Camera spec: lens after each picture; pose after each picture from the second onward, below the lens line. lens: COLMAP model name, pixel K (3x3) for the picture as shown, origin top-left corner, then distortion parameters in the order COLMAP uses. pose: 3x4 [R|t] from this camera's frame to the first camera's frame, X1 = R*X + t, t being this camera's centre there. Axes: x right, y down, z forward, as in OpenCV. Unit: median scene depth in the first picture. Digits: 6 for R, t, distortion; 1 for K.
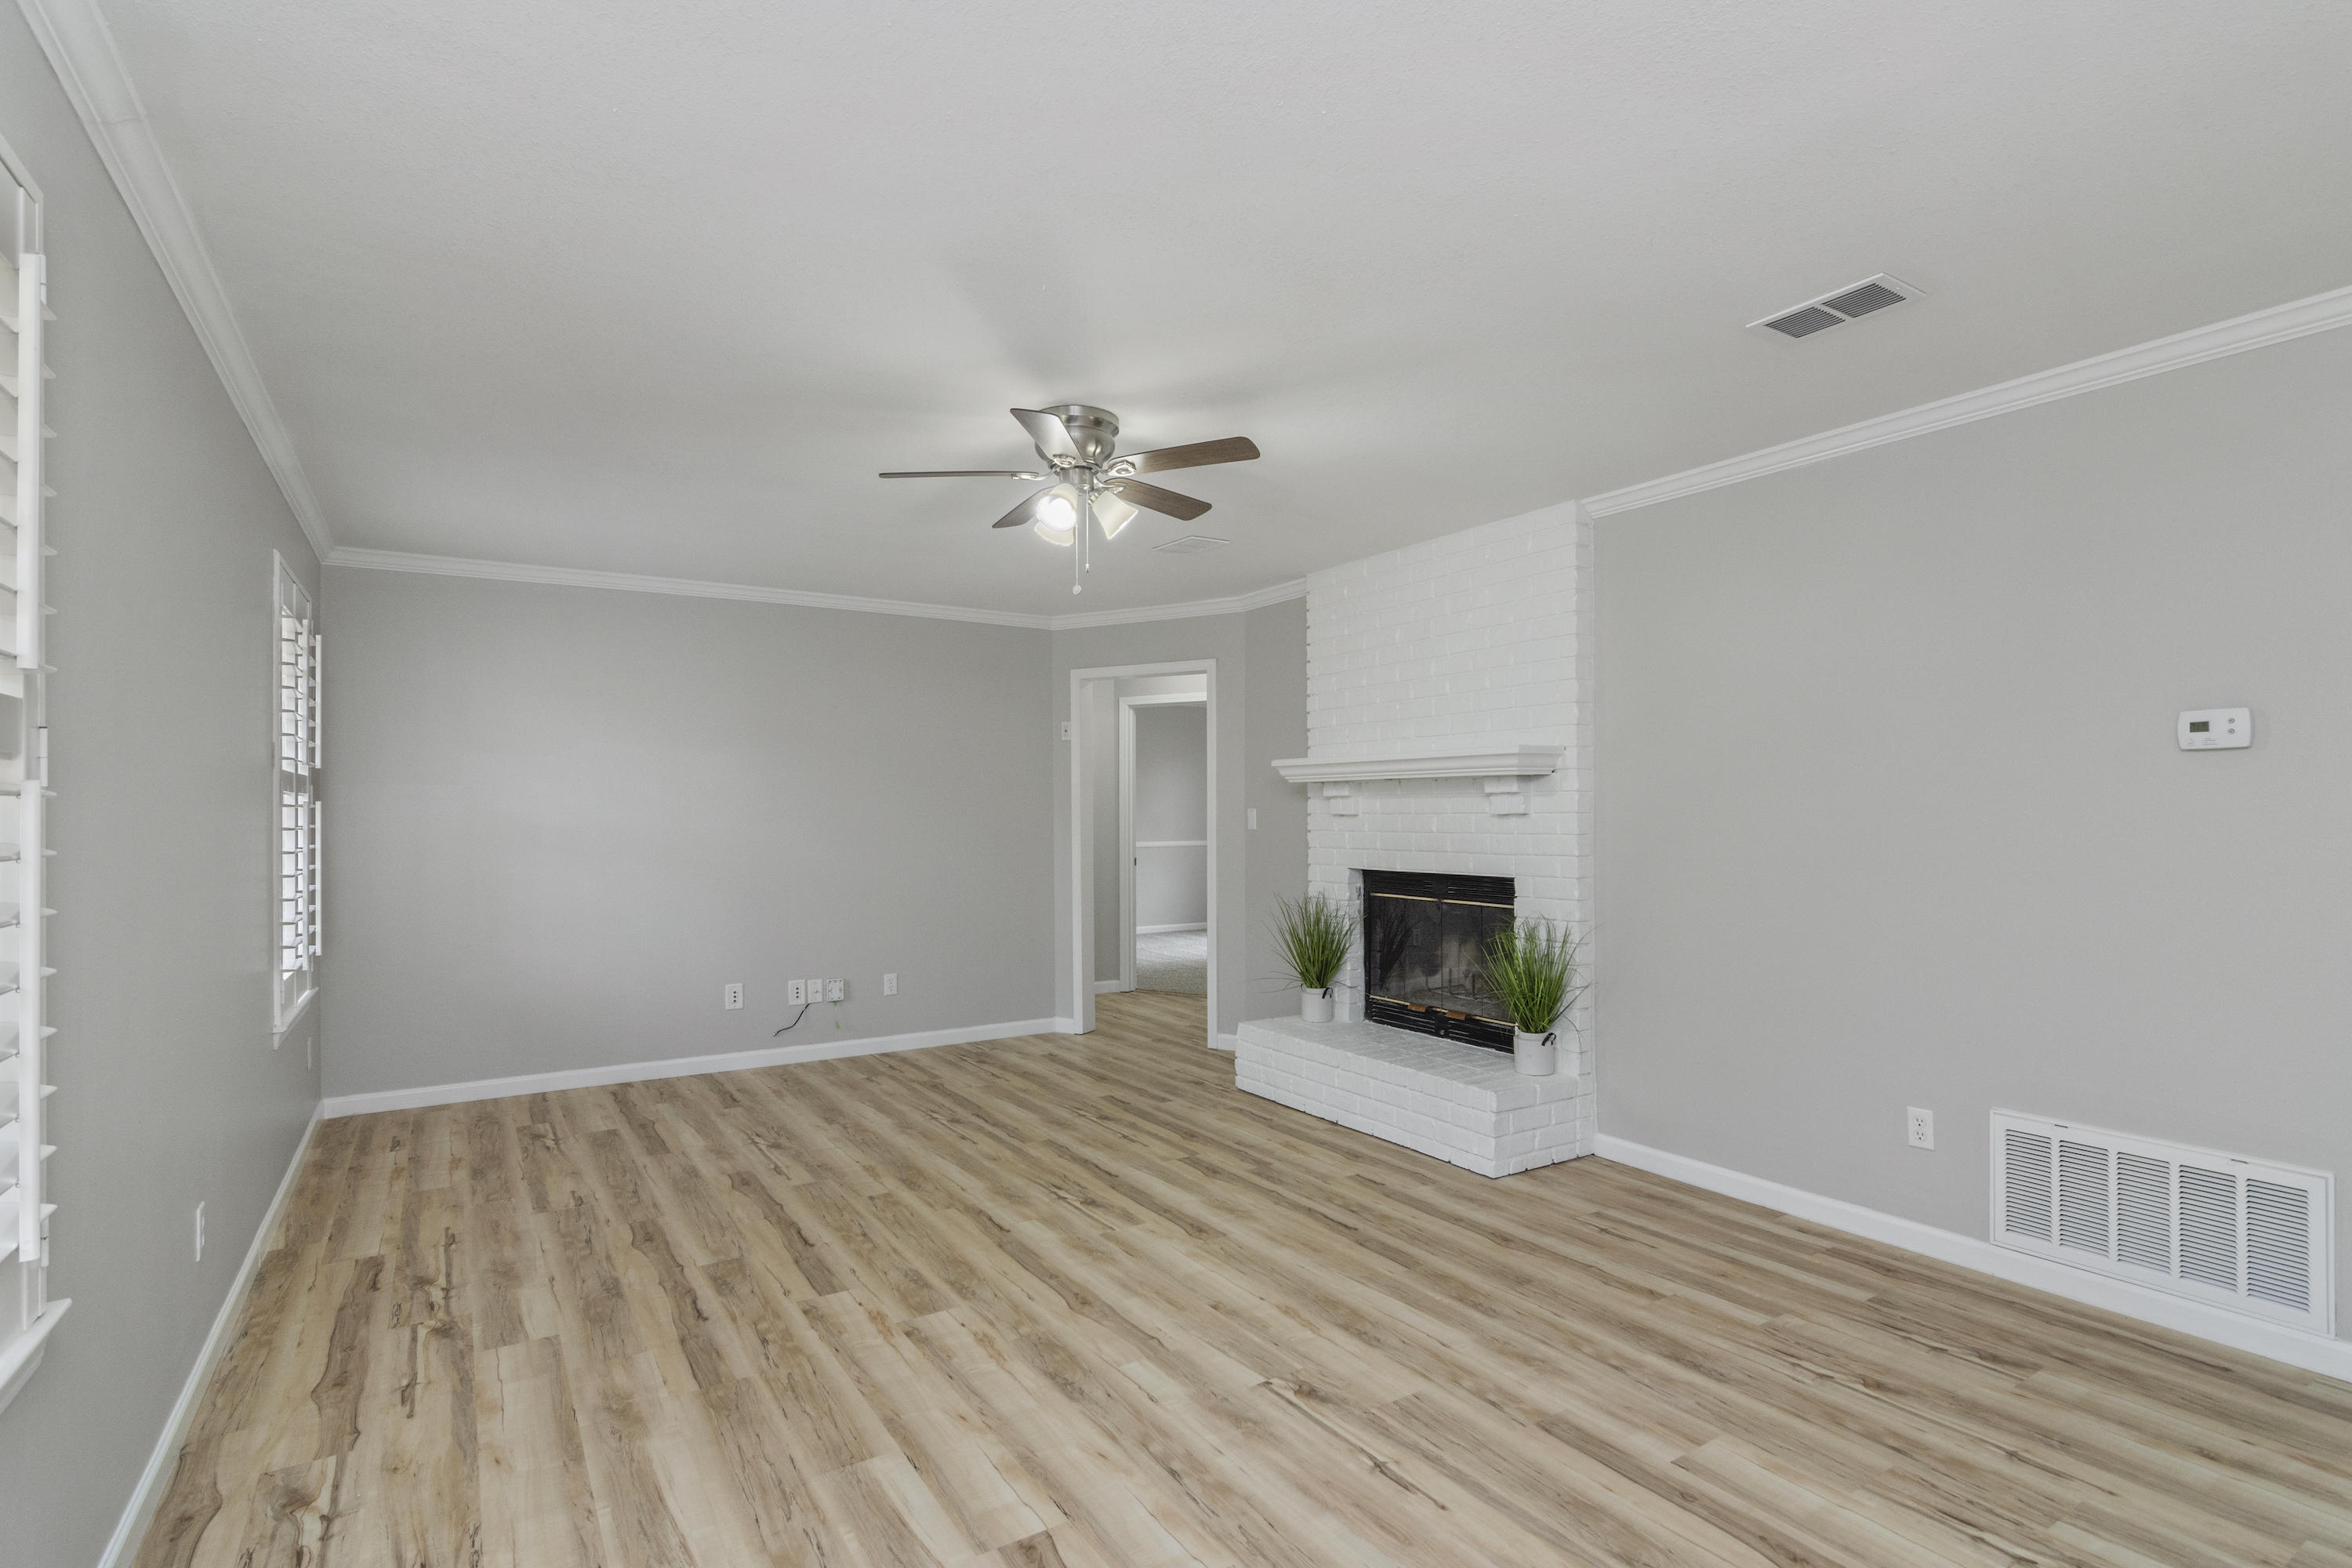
lens RADIAL K [[1118.6, 0, 1131.8], [0, 1118.6, 788.4], [0, 0, 1]] dist [0.001134, 0.001778]
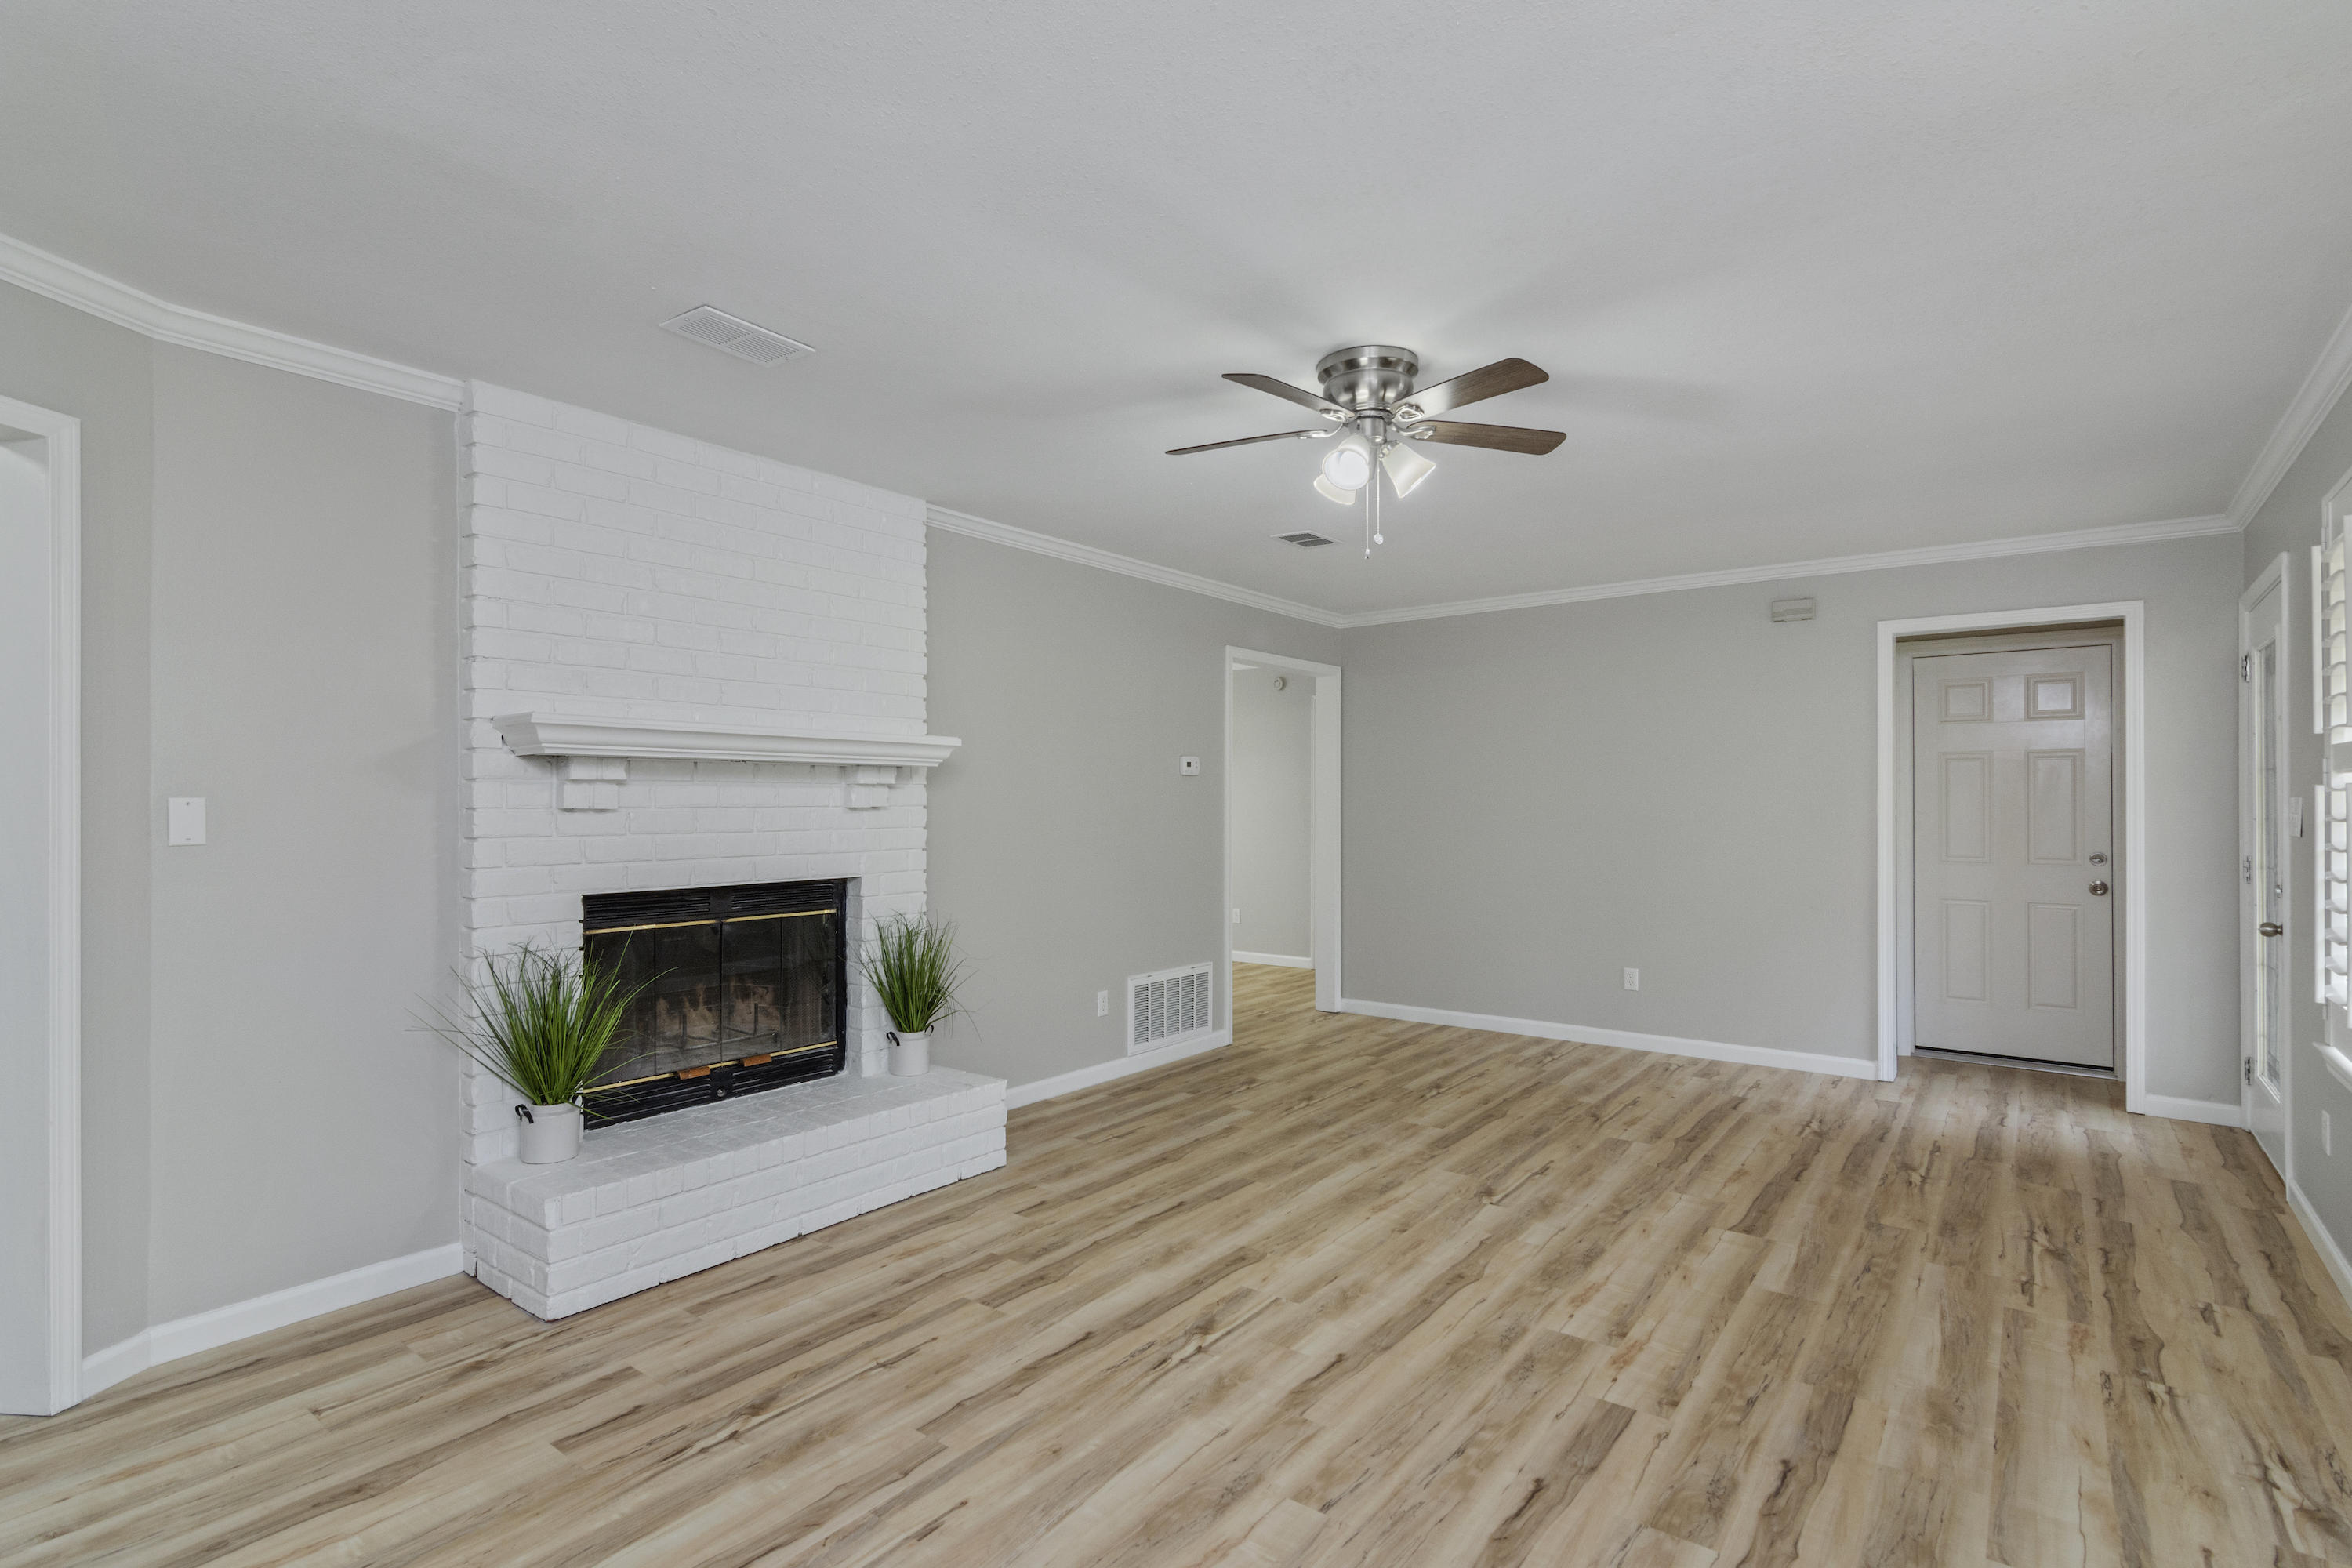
lens RADIAL K [[1154.4, 0, 1185.7], [0, 1154.4, 802.0], [0, 0, 1]] dist [0.000692, 0.001521]
pose [[-0.376622, 0.005905, 0.926348, -0.843505], [-0.016672, 0.999775, -0.013151, 0.035022], [-0.926217, -0.020397, -0.376439, 1.480087]]
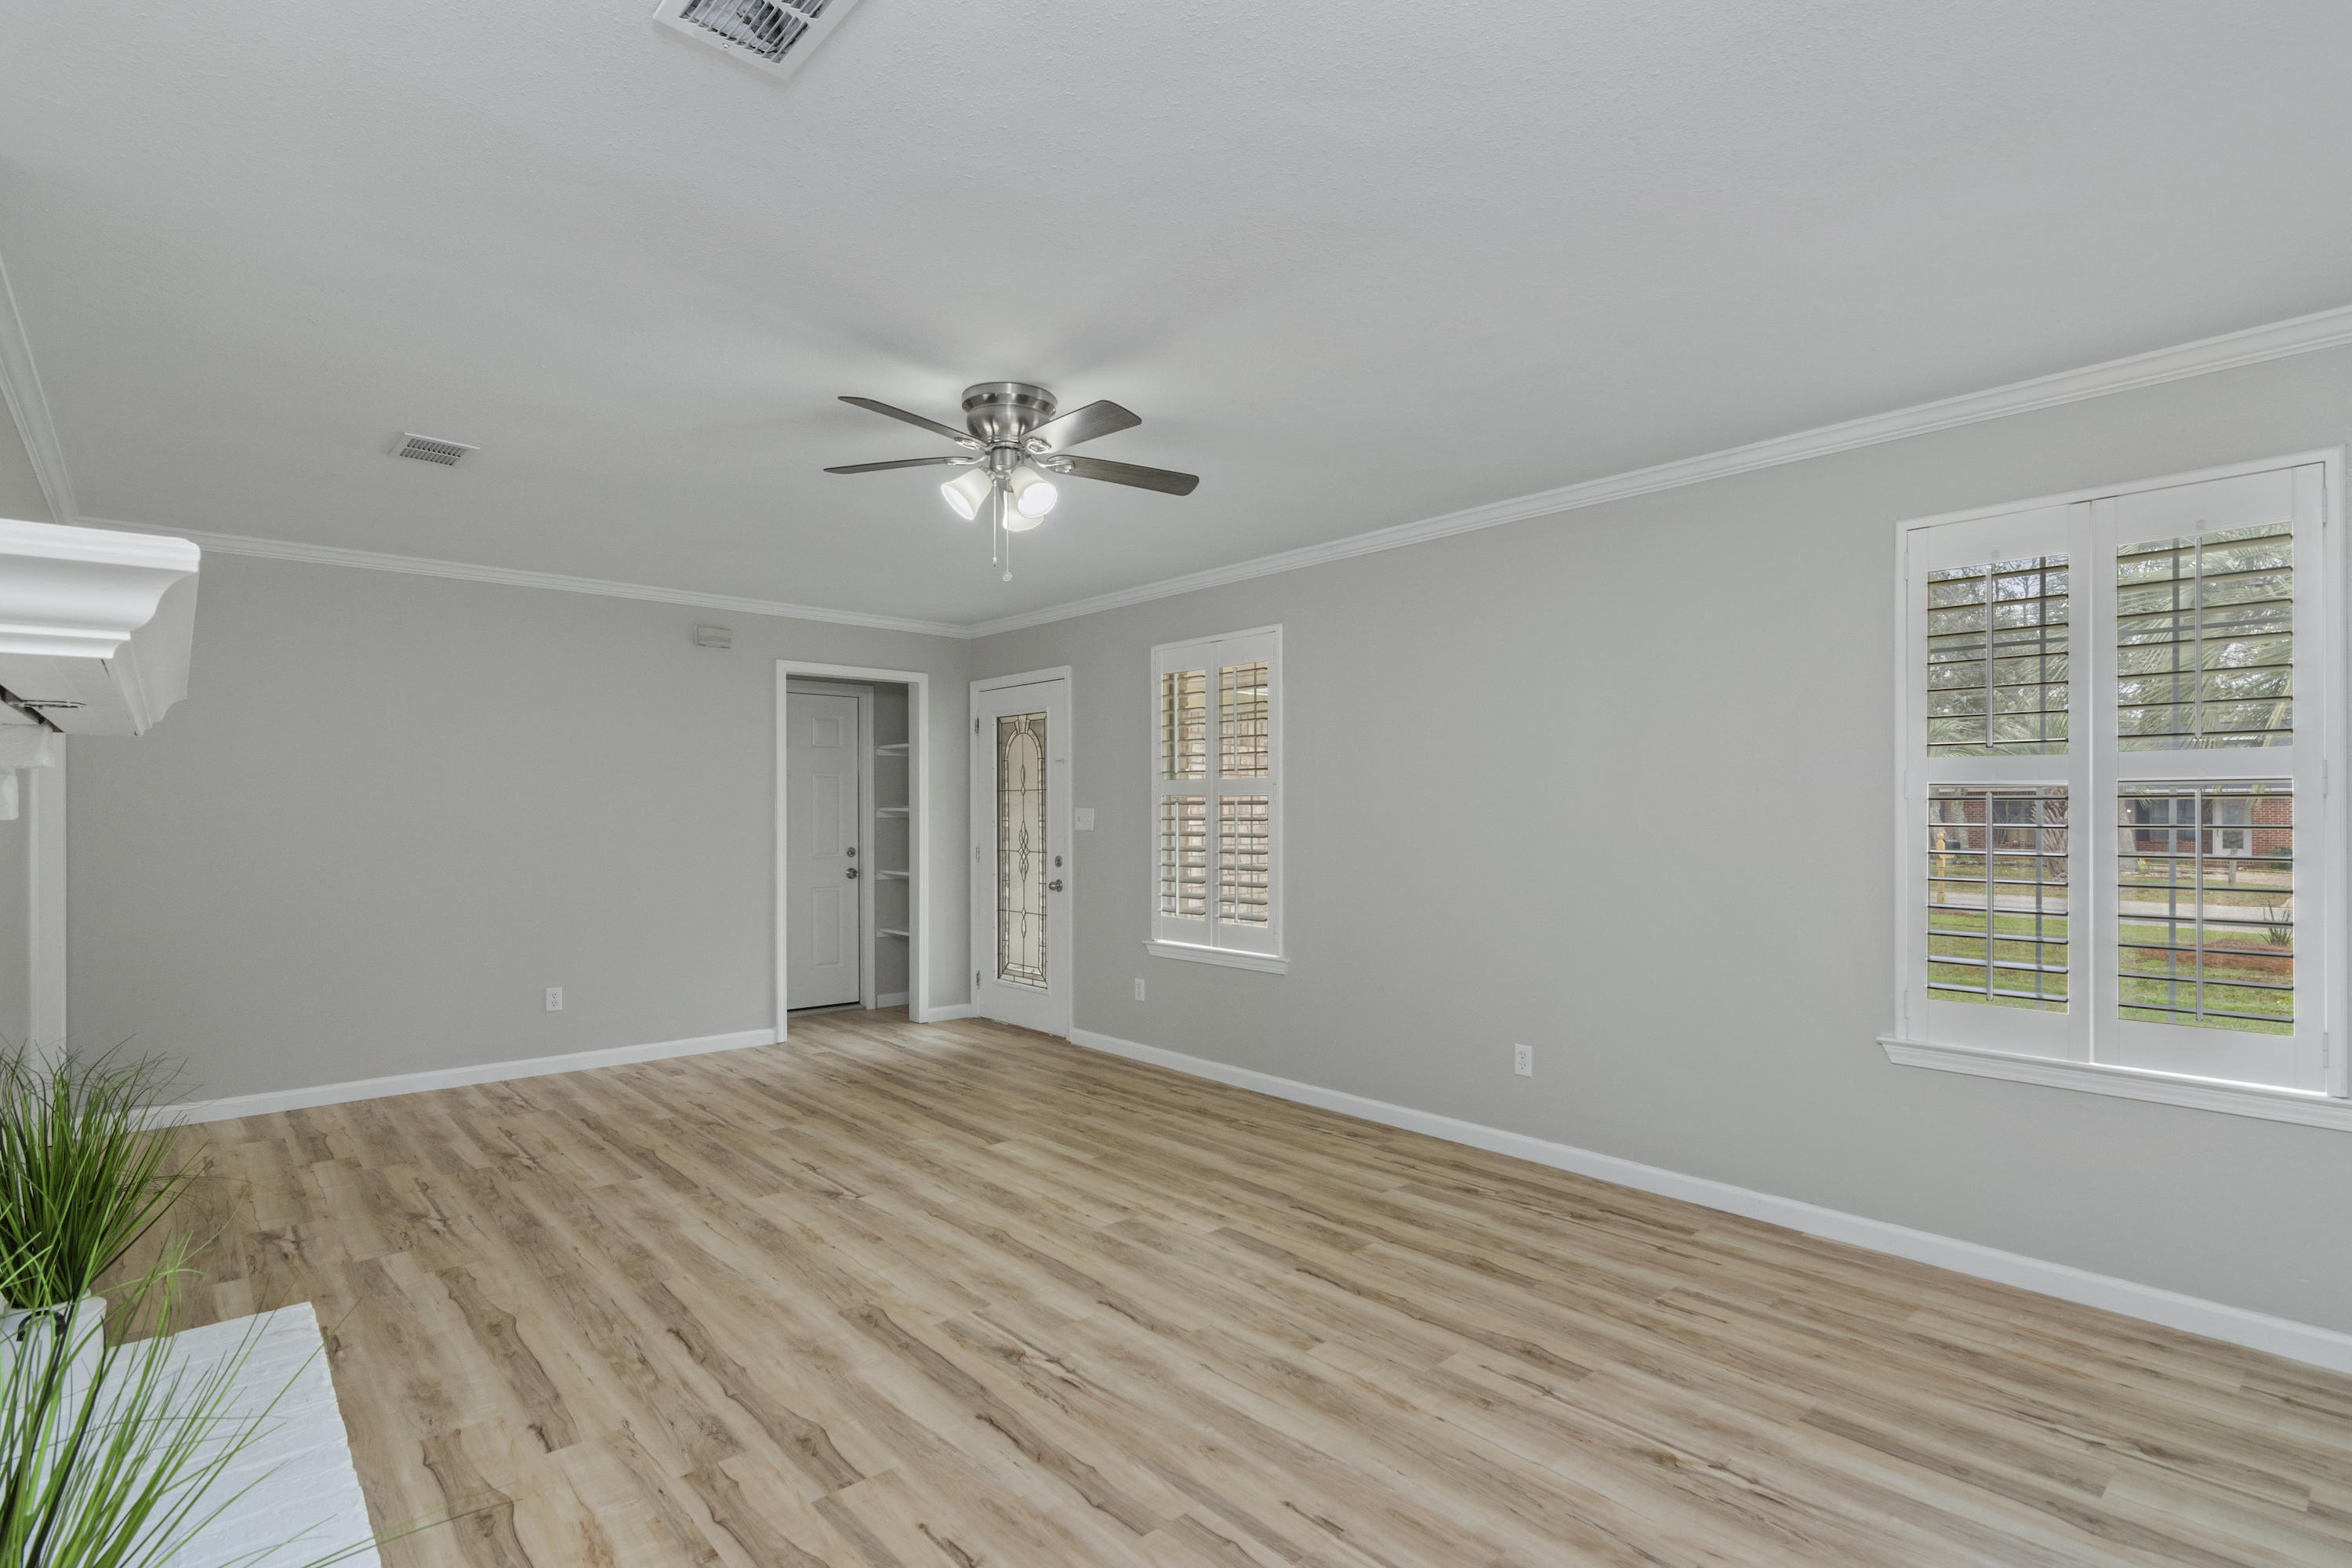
lens RADIAL K [[1137.4, 0, 1181.0], [0, 1137.4, 827.3], [0, 0, 1]] dist [0.002342, 0.000583]
pose [[-0.979804, 0.008238, -0.199791, -0.000463], [0.009401, 0.999944, -0.004874, 0.040627], [0.199739, -0.006654, -0.979827, 1.972308]]
